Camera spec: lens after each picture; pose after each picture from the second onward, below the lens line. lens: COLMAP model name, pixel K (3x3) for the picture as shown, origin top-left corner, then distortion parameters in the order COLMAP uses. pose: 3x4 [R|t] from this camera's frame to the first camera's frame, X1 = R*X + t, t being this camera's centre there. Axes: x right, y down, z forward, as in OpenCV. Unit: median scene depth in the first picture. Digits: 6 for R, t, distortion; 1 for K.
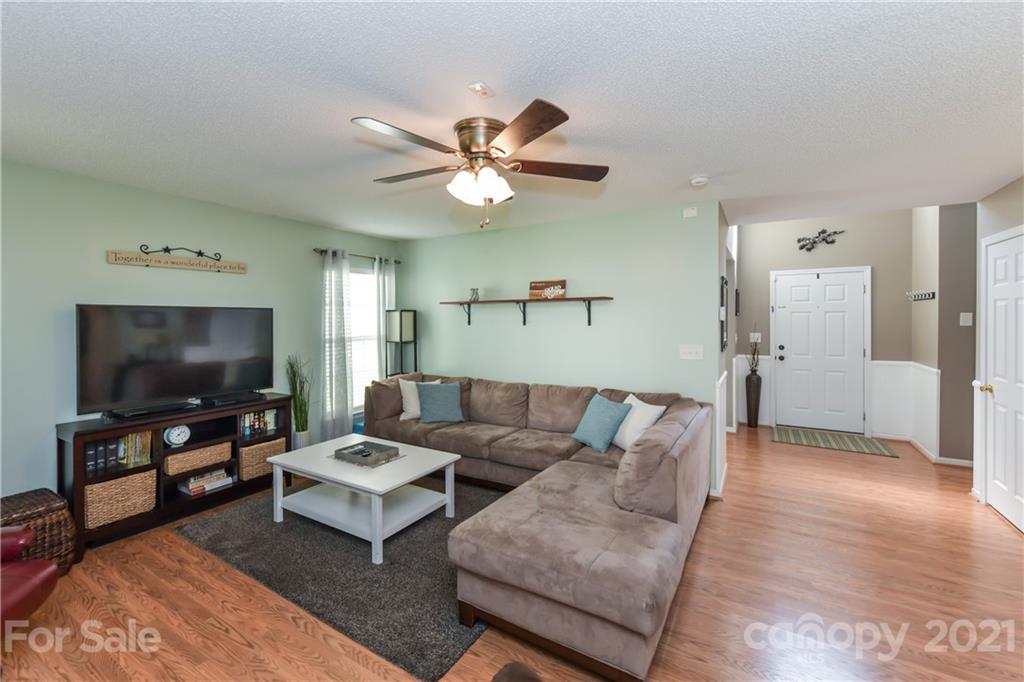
lens RADIAL K [[426.5, 0, 516.8], [0, 426.5, 323.0], [0, 0, 1]] dist [-0.000030, -0.000251]
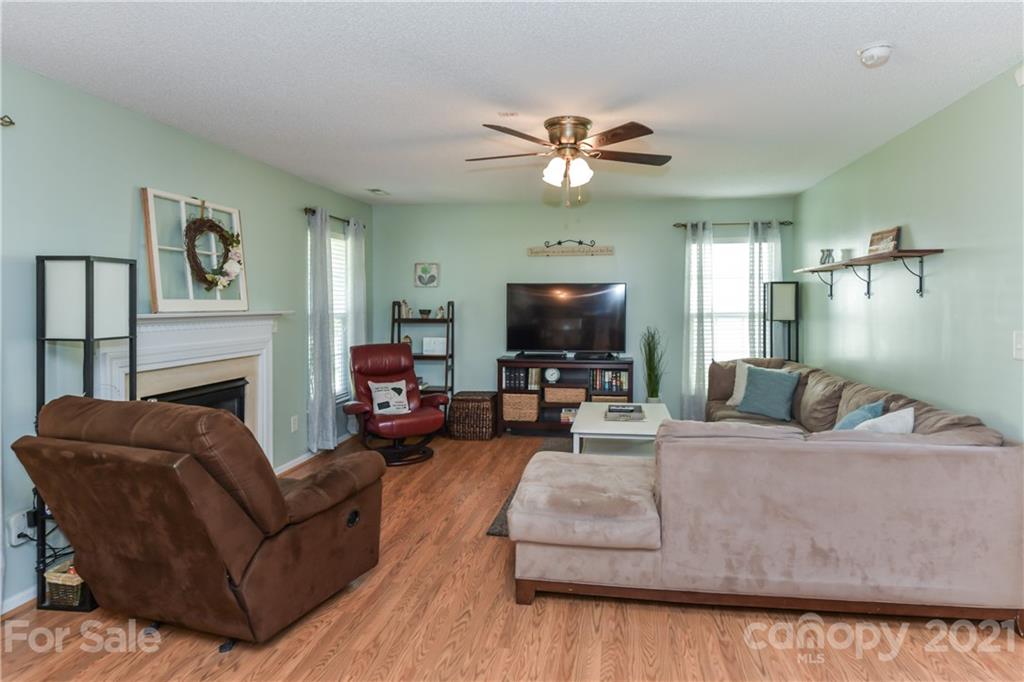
lens RADIAL K [[577.6, 0, 515.5], [0, 577.6, 304.2], [0, 0, 1]] dist [-0.000267, 0.000093]
pose [[0.353743, 0.004439, -0.935332, 0.721752], [-0.015843, 0.999874, -0.001246, 0.026861], [0.935209, 0.015260, 0.353769, 0.161330]]
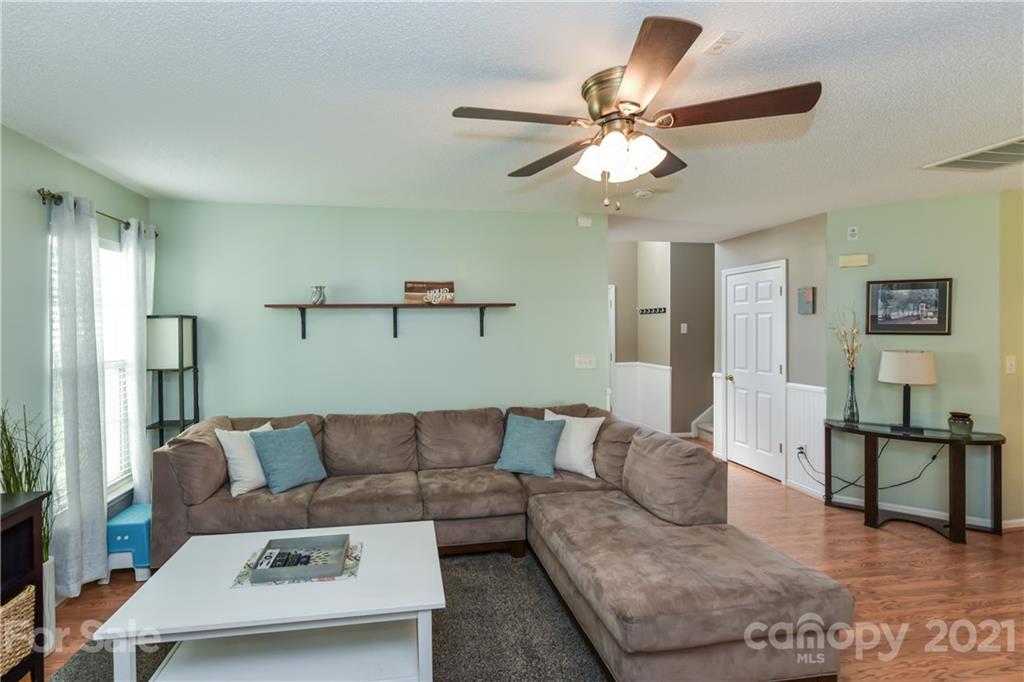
lens RADIAL K [[477.8, 0, 467.5], [0, 477.8, 335.2], [0, 0, 1]] dist [-0.002039, -0.000563]
pose [[0.776811, -0.011203, 0.629635, -0.451702], [0.011090, 0.999930, 0.004110, -0.001154], [-0.629637, 0.003790, 0.776881, 0.265042]]
